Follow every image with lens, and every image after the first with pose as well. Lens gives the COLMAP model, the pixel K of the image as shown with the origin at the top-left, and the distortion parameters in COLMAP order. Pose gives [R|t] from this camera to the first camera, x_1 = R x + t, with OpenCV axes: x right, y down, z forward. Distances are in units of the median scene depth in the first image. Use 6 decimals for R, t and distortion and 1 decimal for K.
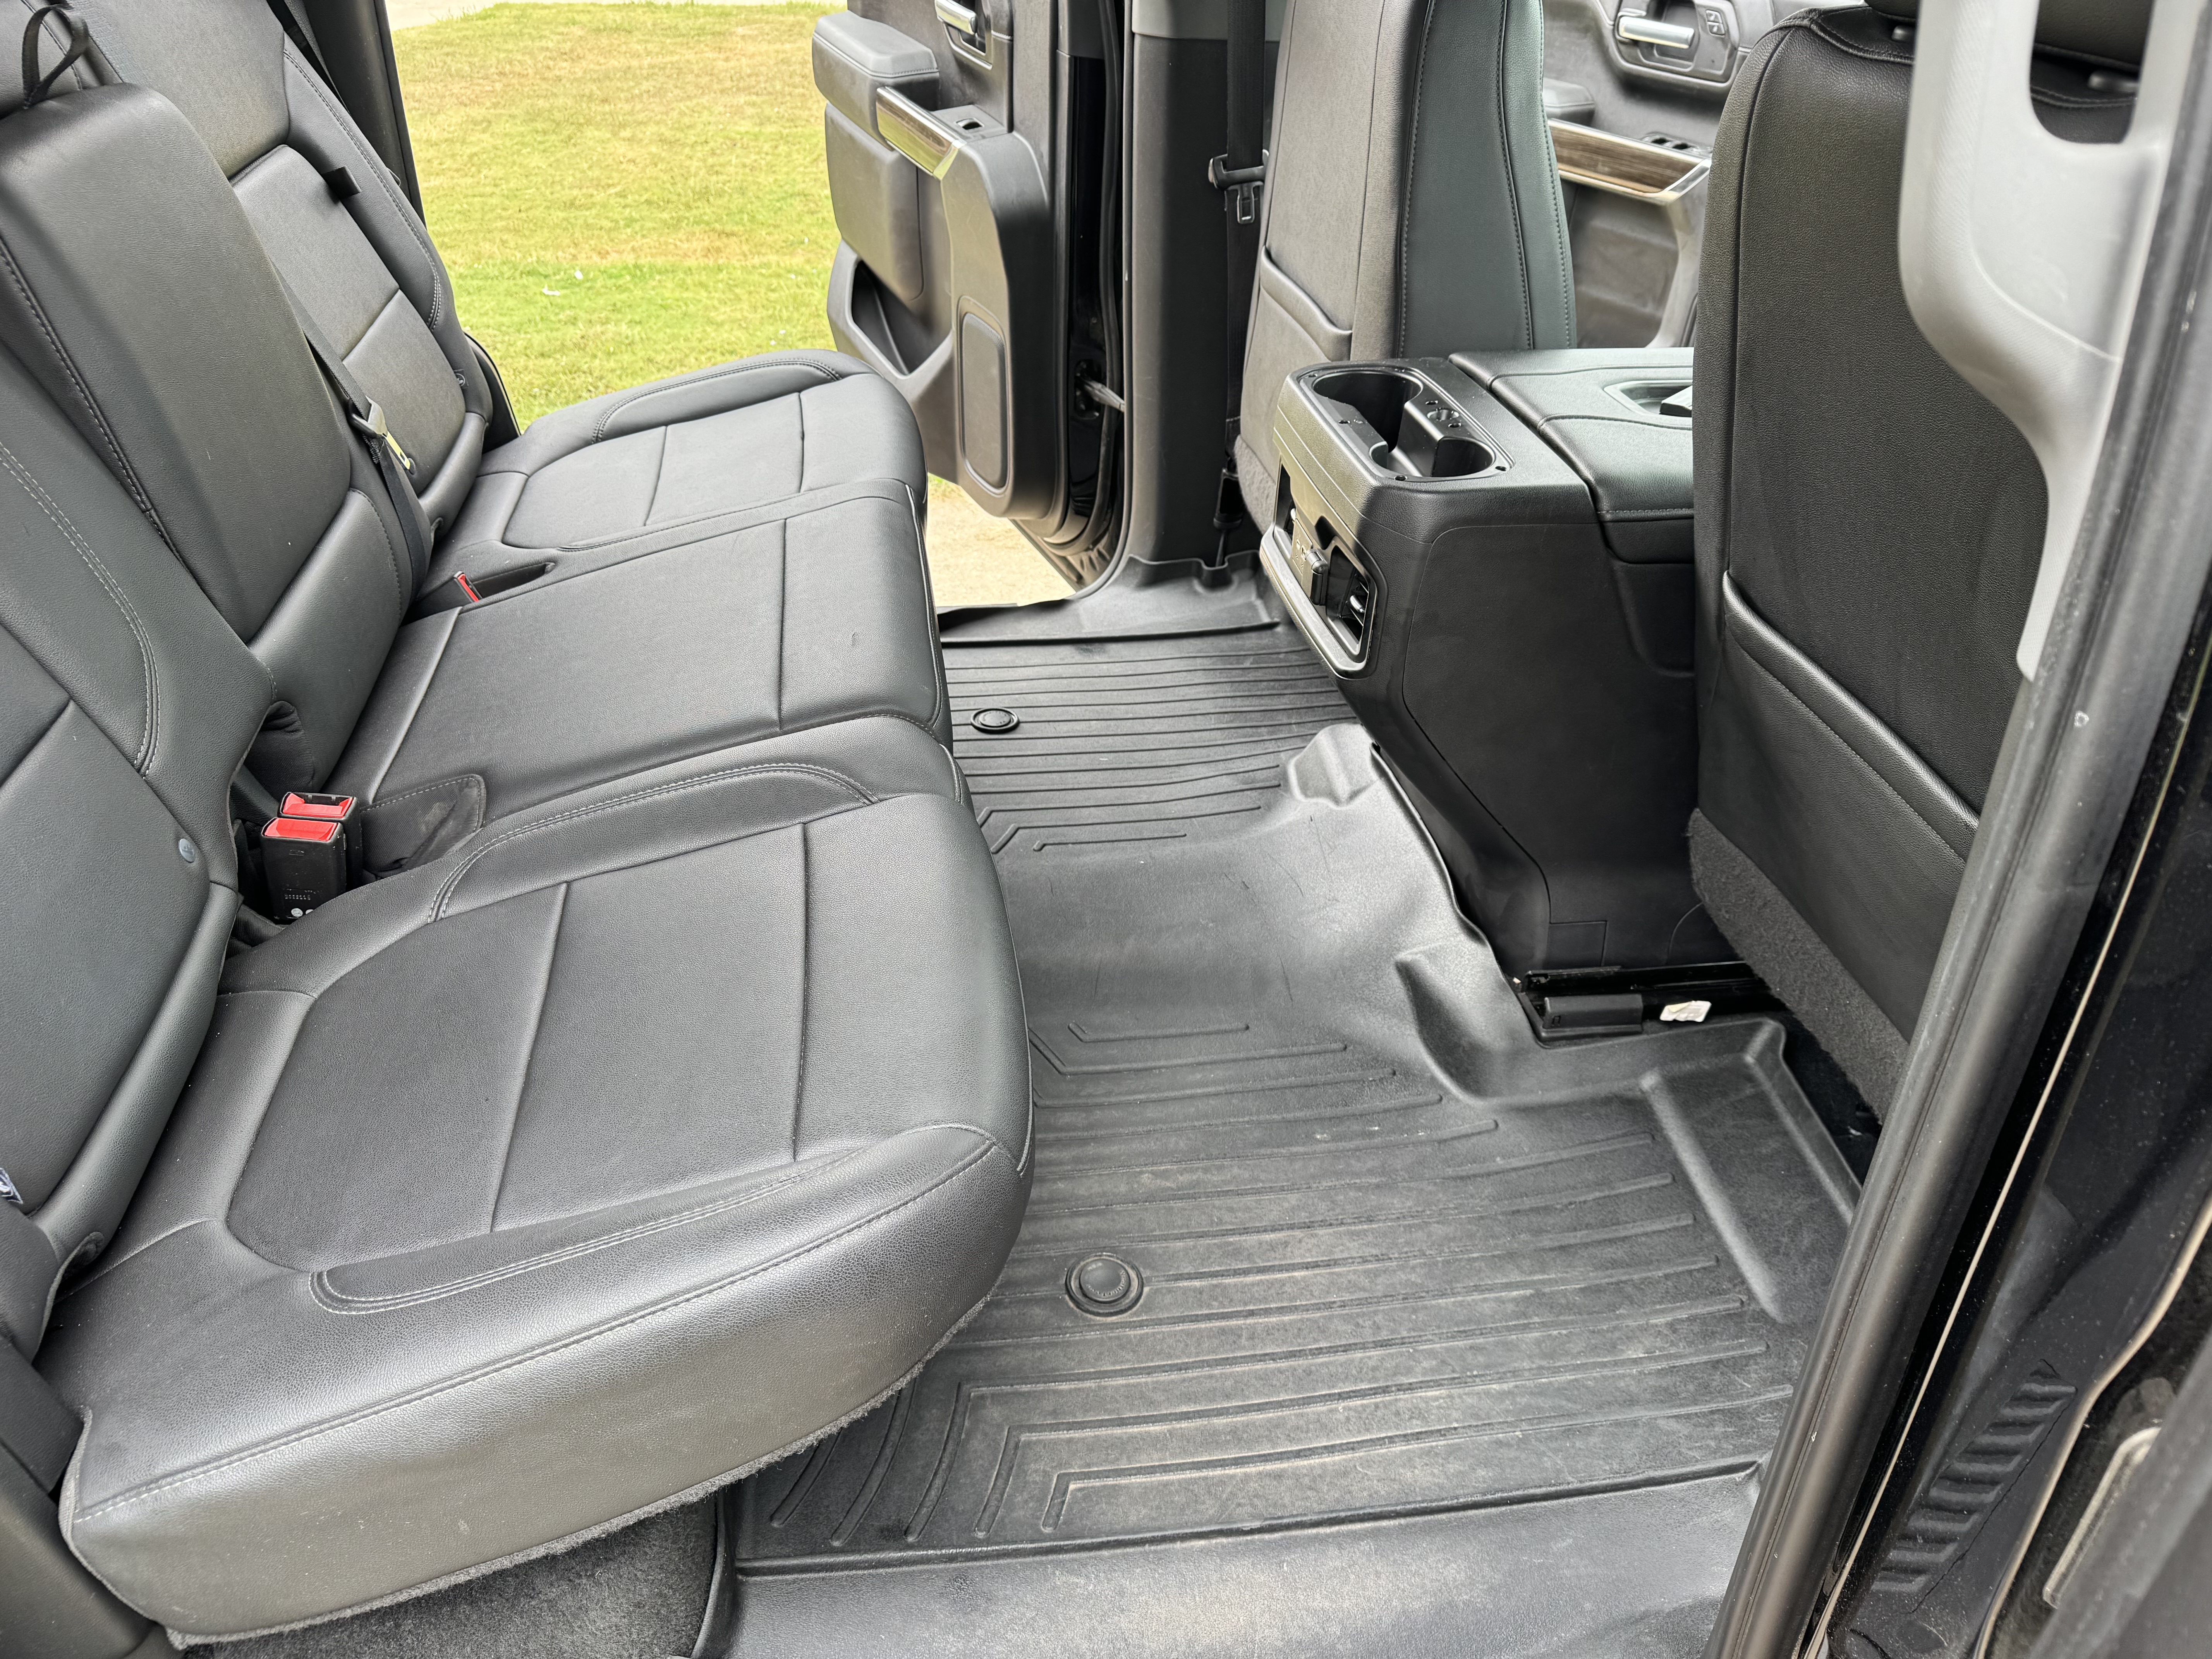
lens RADIAL K [[1582.3, 0, 1108.9], [0, 1582.3, 820.1], [0, 0, 1]] dist [0.099848, -0.125184]
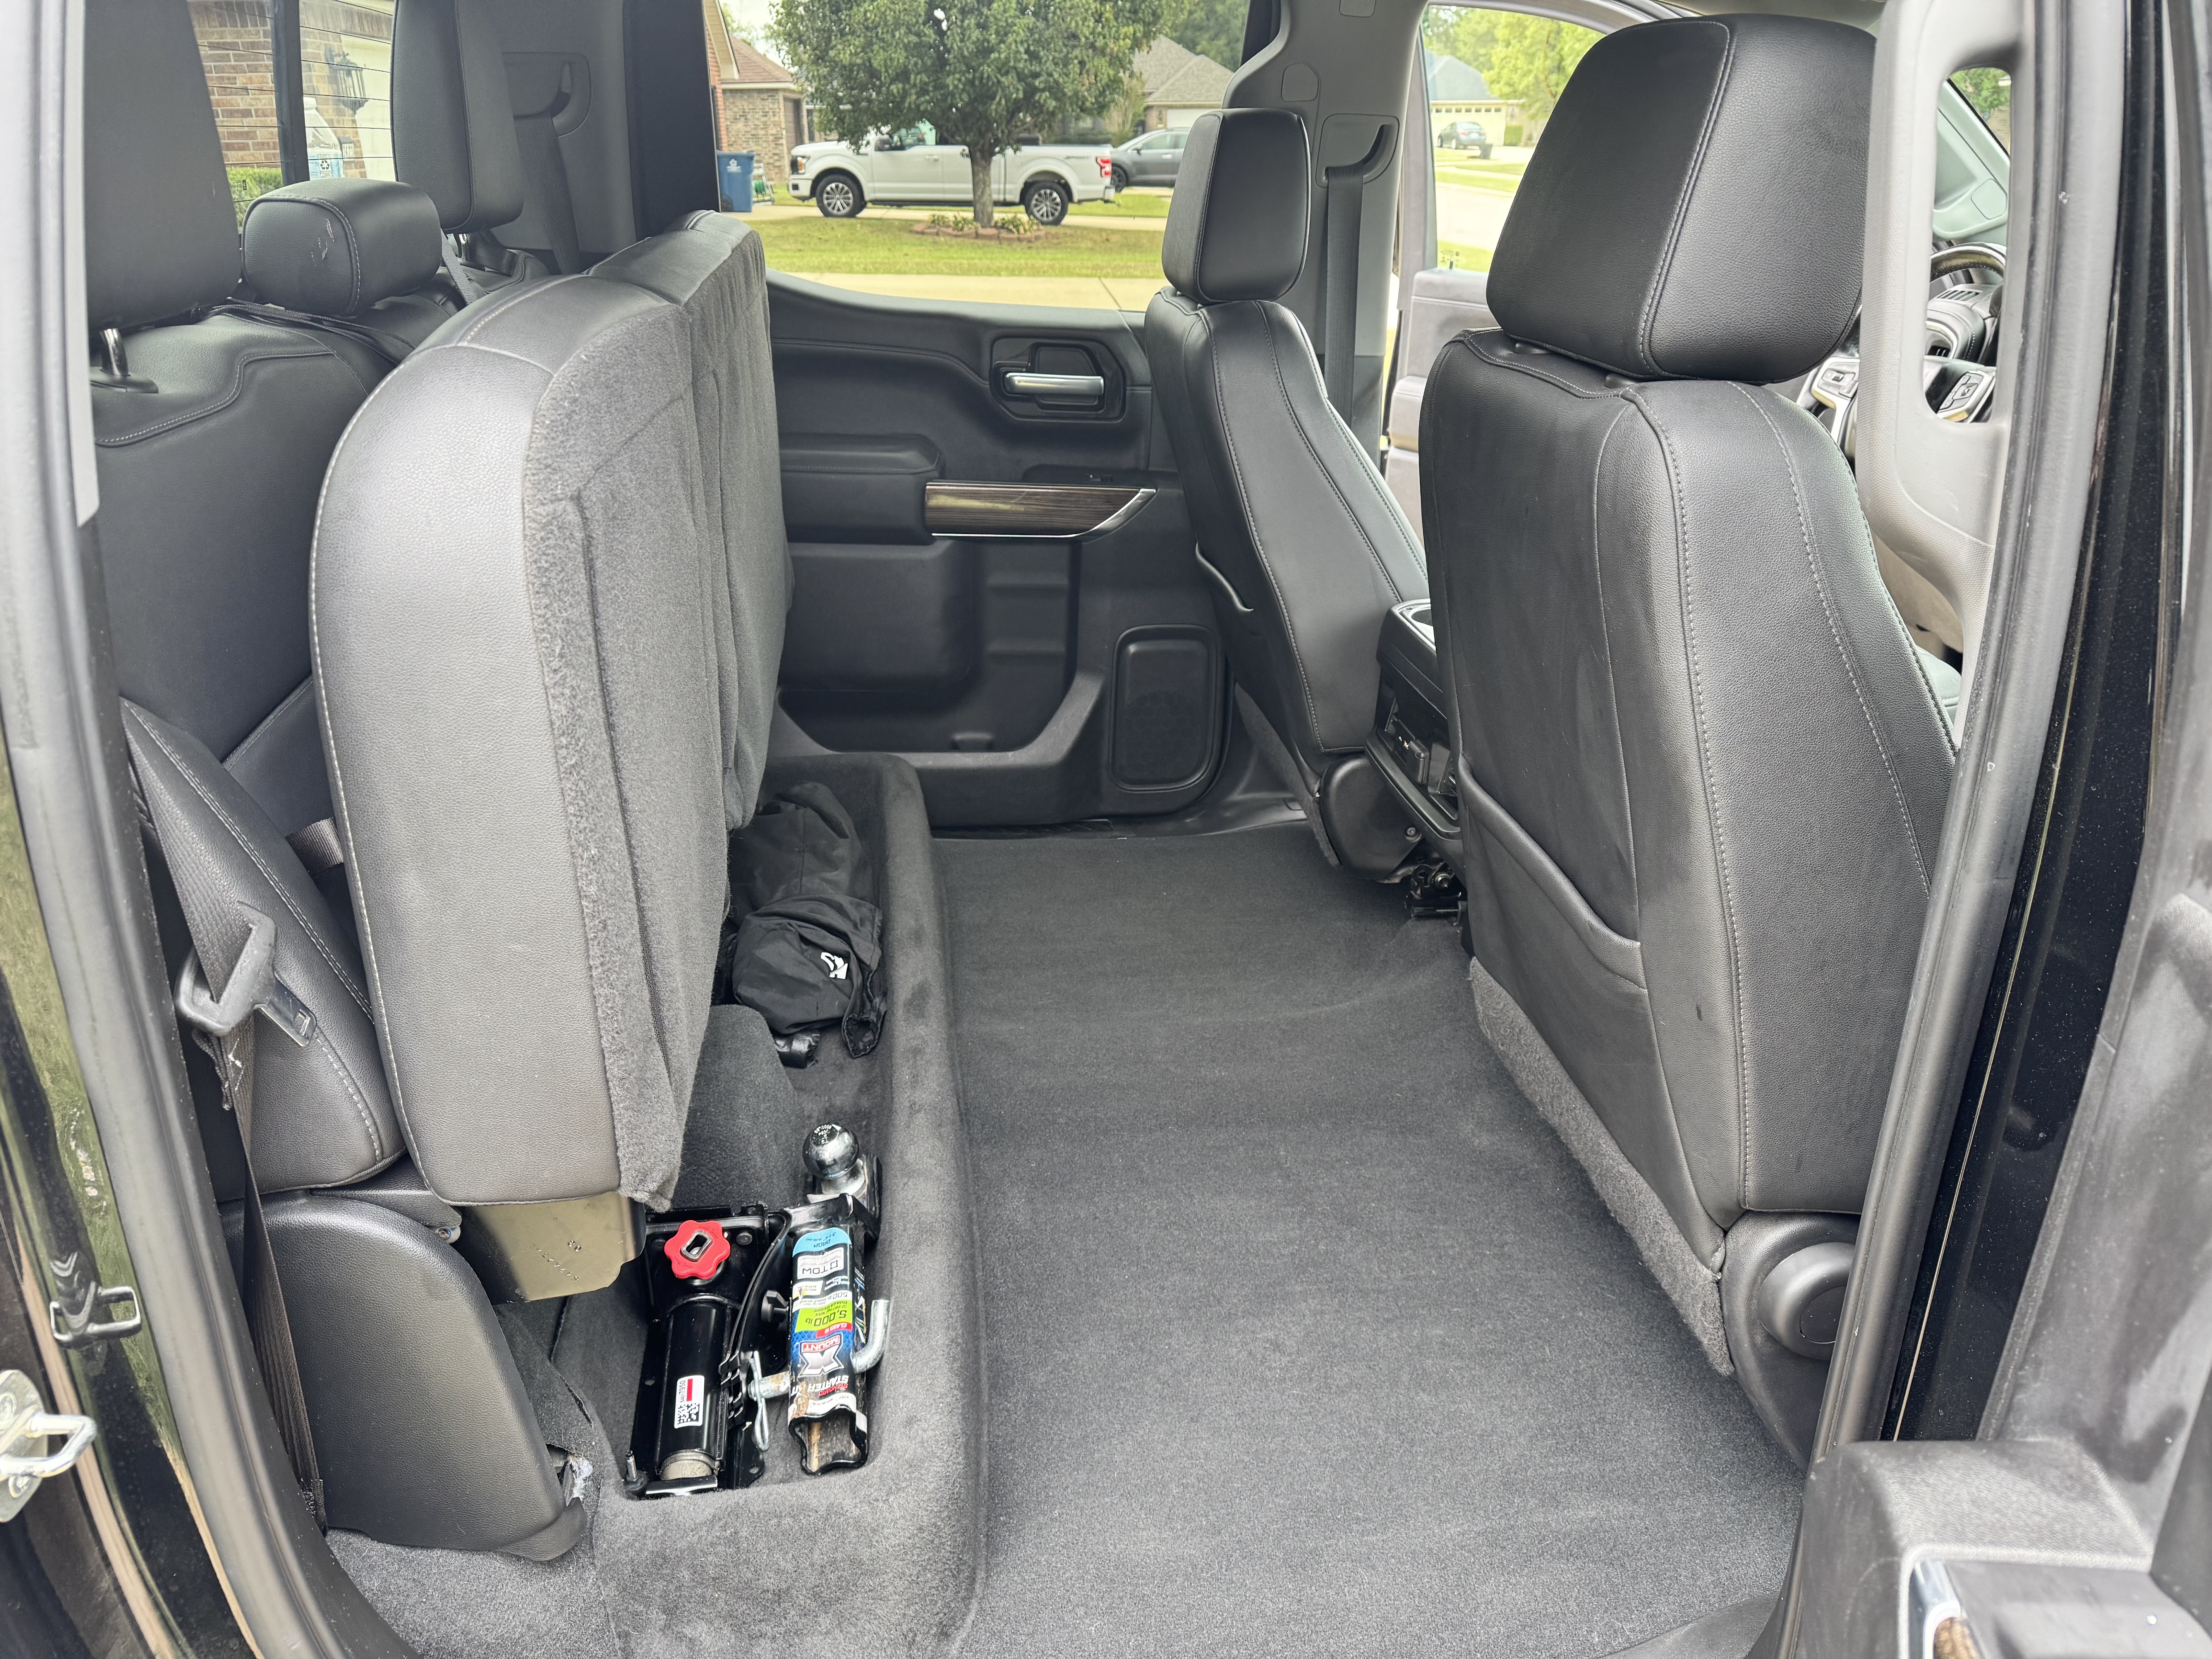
lens RADIAL K [[1644.3, 0, 1106.0], [0, 1644.3, 829.5], [0, 0, 1]] dist [0.090517, -0.143287]
pose [[0.999887, 0.015043, -0.000439, -0.173051], [-0.014911, 0.986323, -0.164148, 0.180954], [-0.002036, 0.164136, 0.986436, -0.392531]]
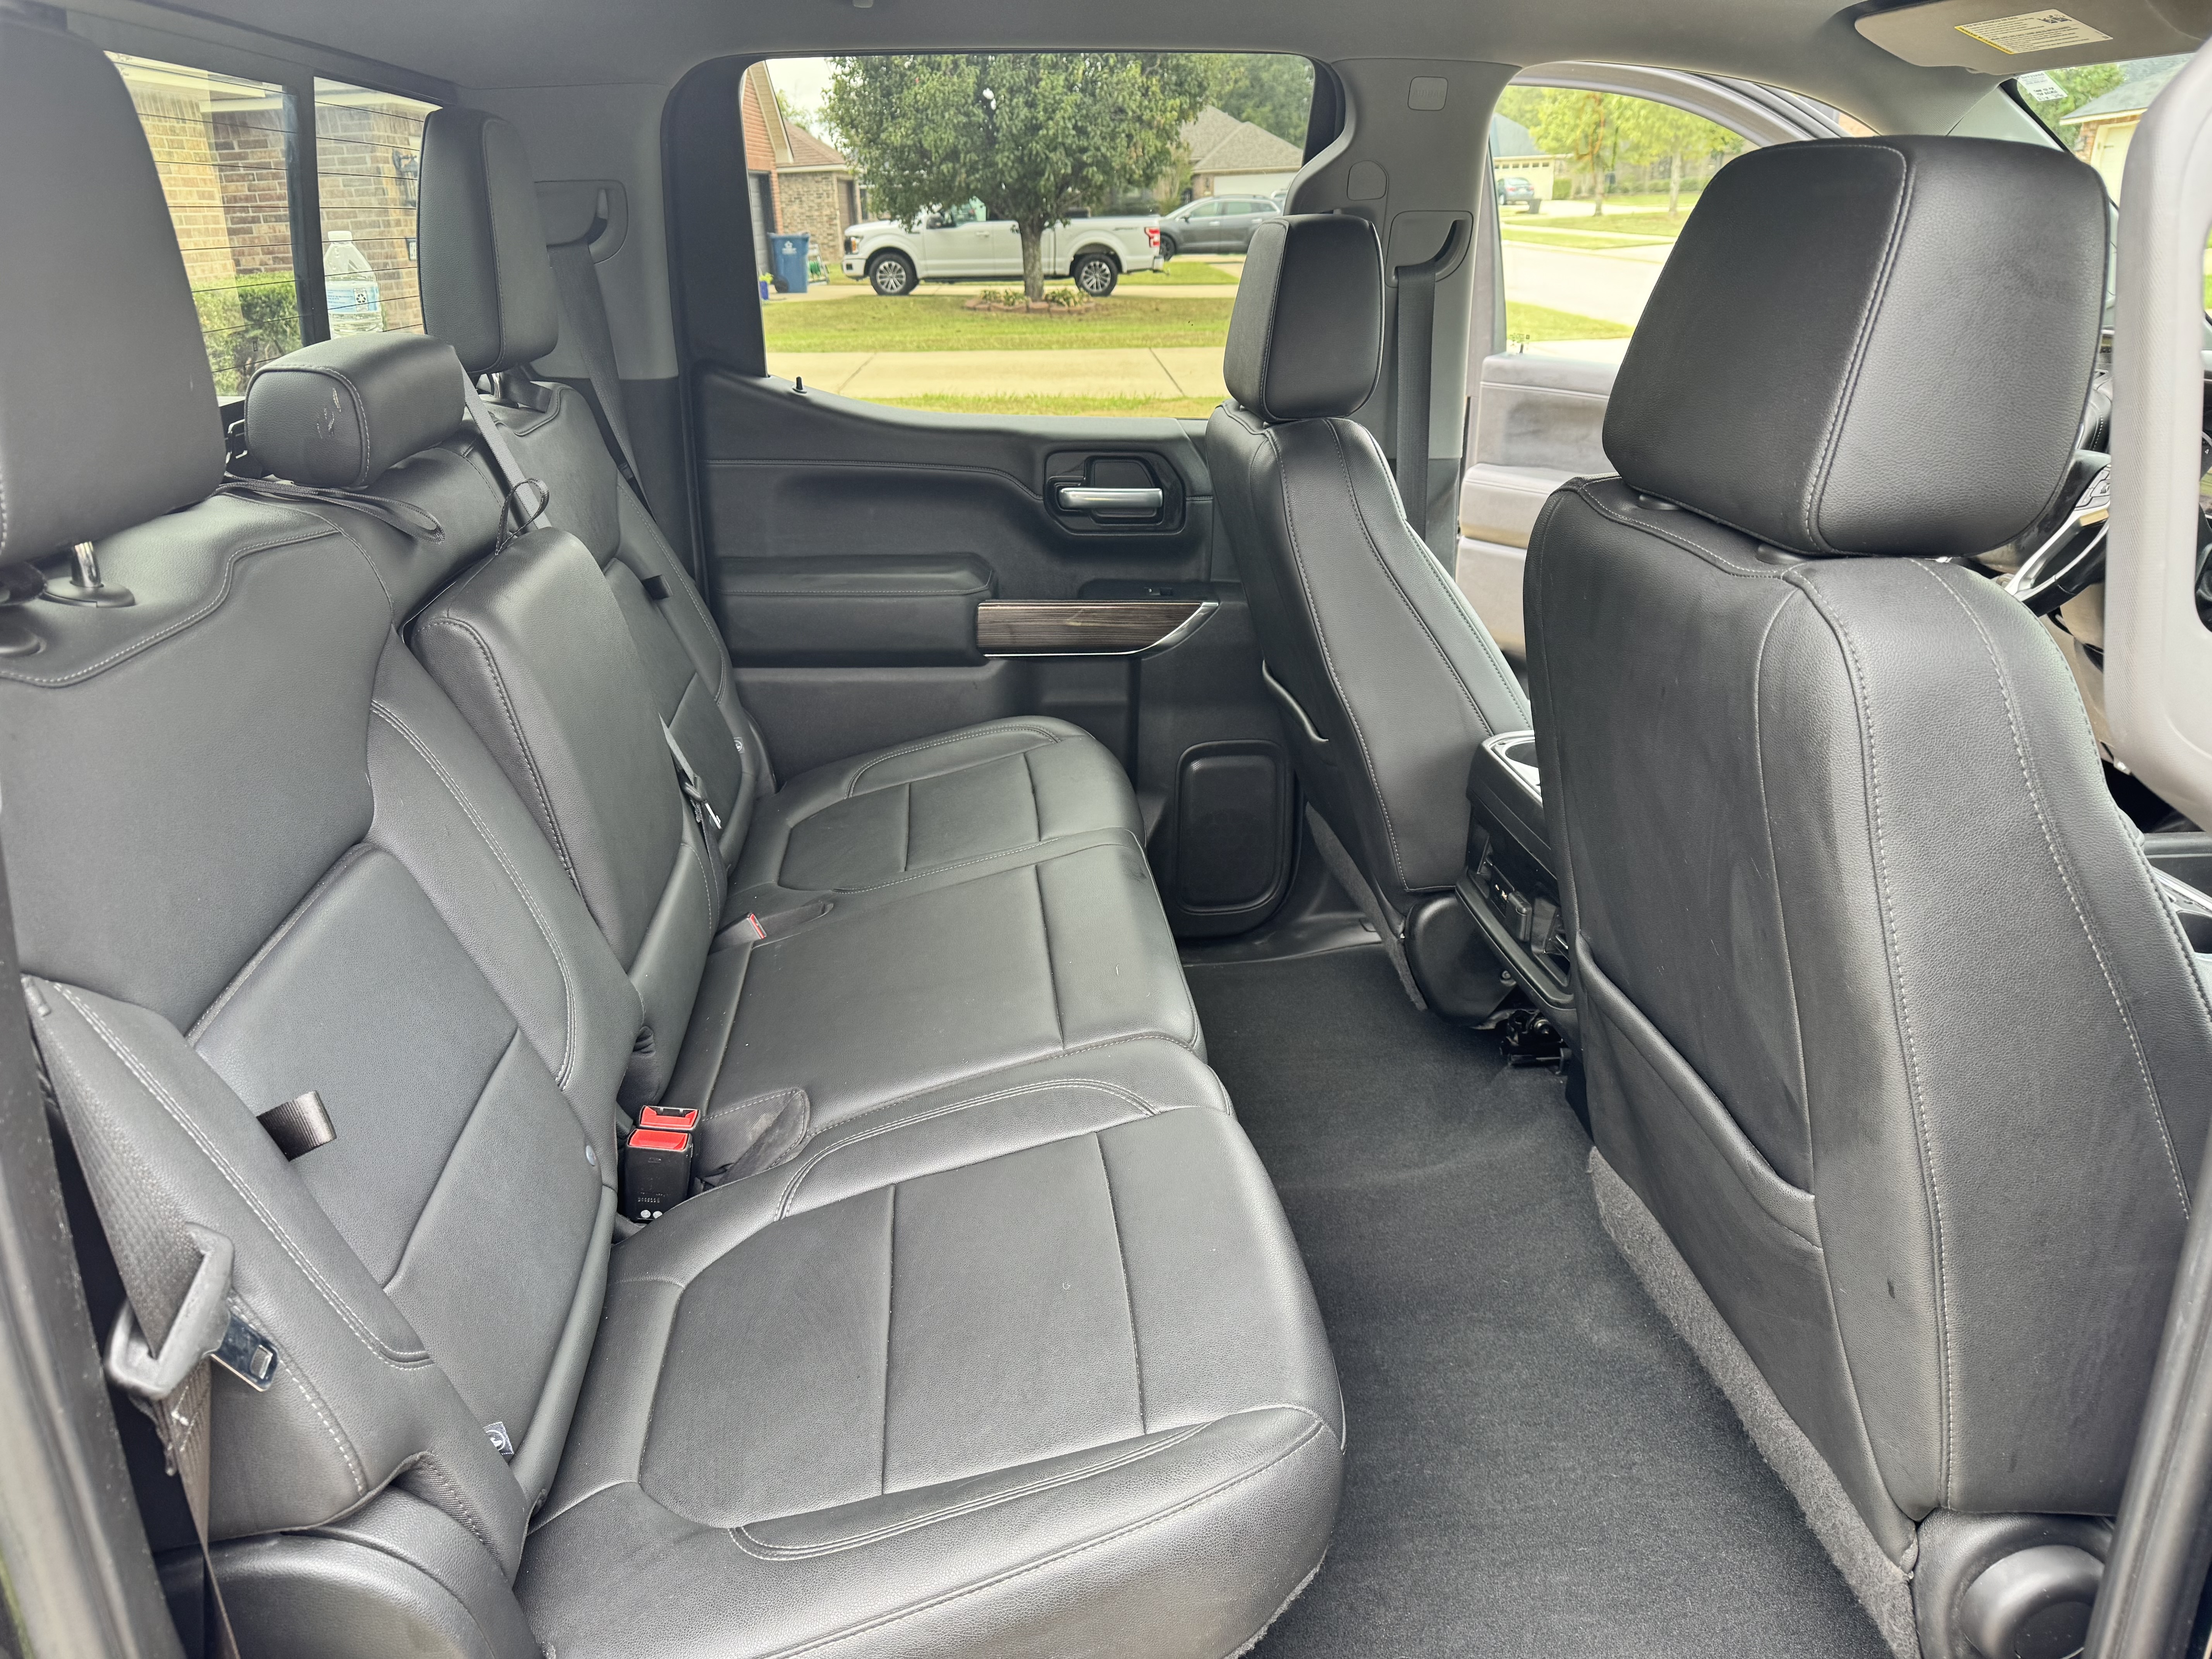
lens RADIAL K [[1641.0, 0, 1081.9], [0, 1641.0, 828.9], [0, 0, 1]] dist [0.060220, -0.081566]
pose [[0.998760, -0.001001, -0.049767, -0.188285], [-0.008744, 0.980723, -0.195209, 0.021101], [0.049003, 0.195402, 0.979498, -0.249180]]
